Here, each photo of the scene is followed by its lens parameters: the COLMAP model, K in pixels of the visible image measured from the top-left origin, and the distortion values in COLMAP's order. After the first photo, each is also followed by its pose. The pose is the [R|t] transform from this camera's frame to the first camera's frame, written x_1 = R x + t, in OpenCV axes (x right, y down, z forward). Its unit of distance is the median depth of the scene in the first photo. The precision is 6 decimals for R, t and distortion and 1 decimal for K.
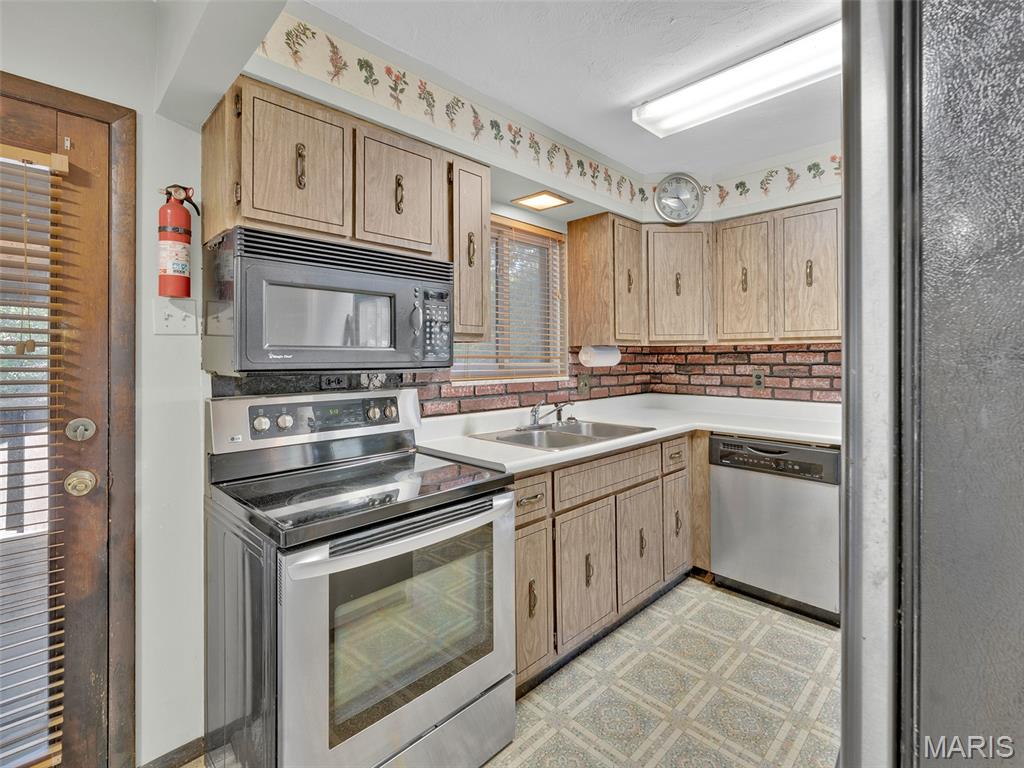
lens RADIAL K [[465.5, 0, 488.6], [0, 465.5, 356.6], [0, 0, 1]] dist [-0.001354, -0.000126]
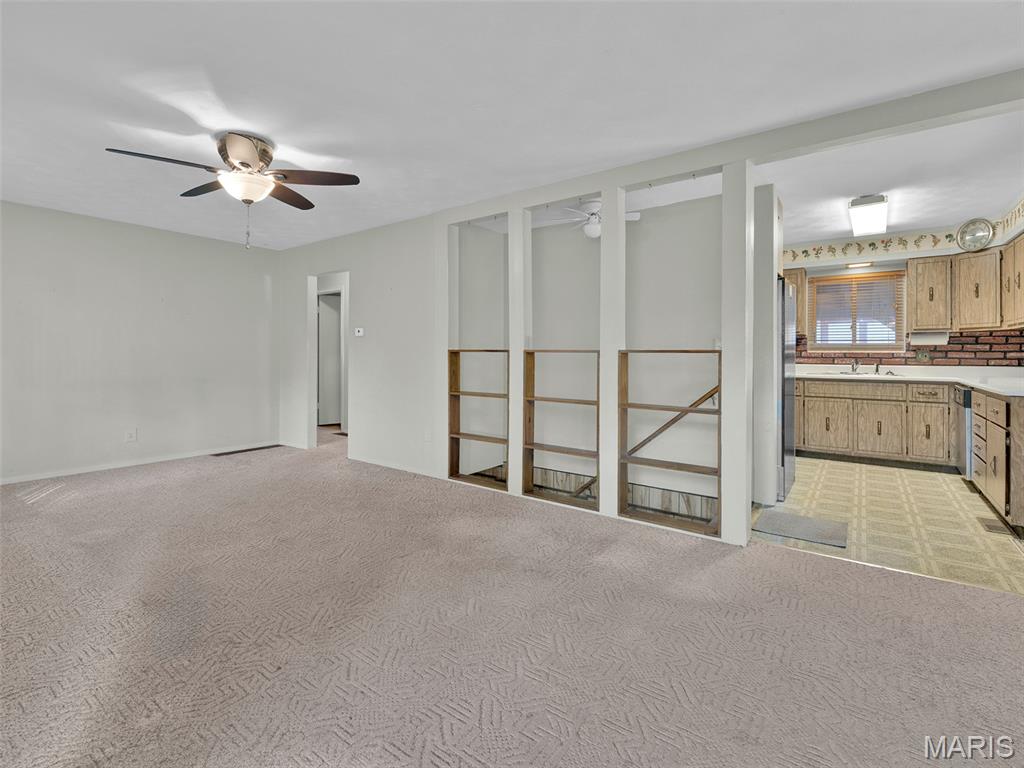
lens RADIAL K [[476.7, 0, 512.3], [0, 476.7, 351.0], [0, 0, 1]] dist [-0.000832, -0.000396]
pose [[0.198491, 0.004693, -0.980092, 2.069612], [0.001484, 0.999986, 0.005089, 0.040740], [0.980102, -0.002464, 0.198481, -1.024742]]
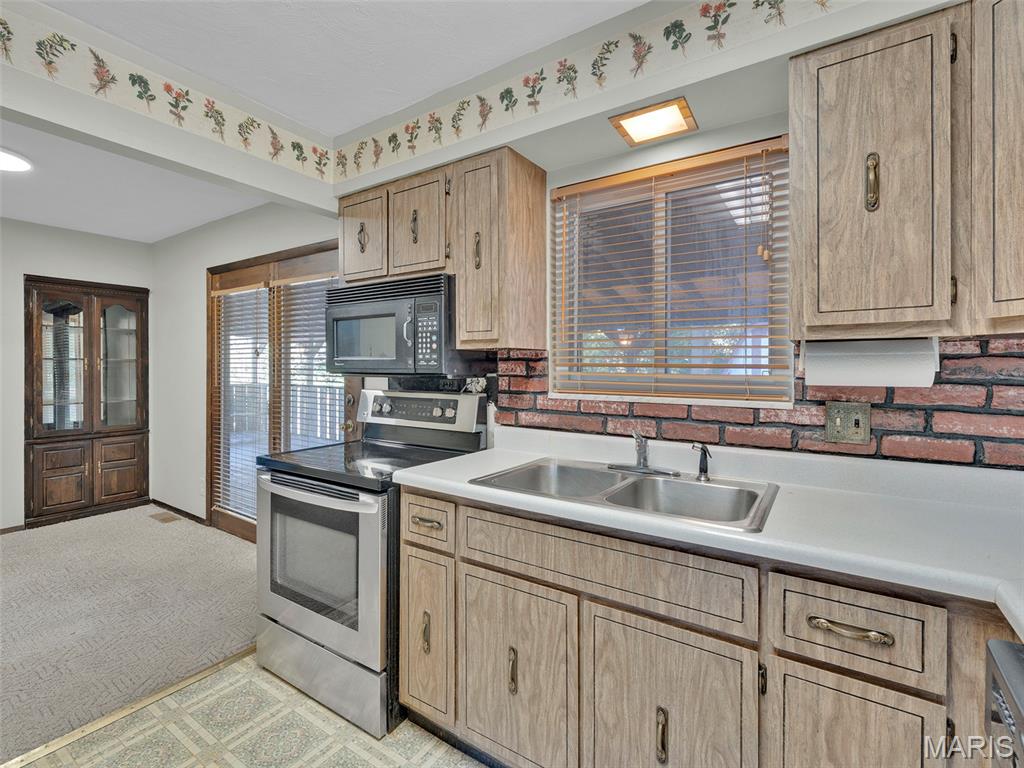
lens RADIAL K [[474.7, 0, 509.9], [0, 474.7, 366.8], [0, 0, 1]] dist [-0.001008, -0.000560]
pose [[0.235764, 0.007627, -0.971780, 0.775520], [0.001853, 0.999964, 0.008298, -0.002626], [0.971809, -0.003757, 0.235741, 0.712654]]
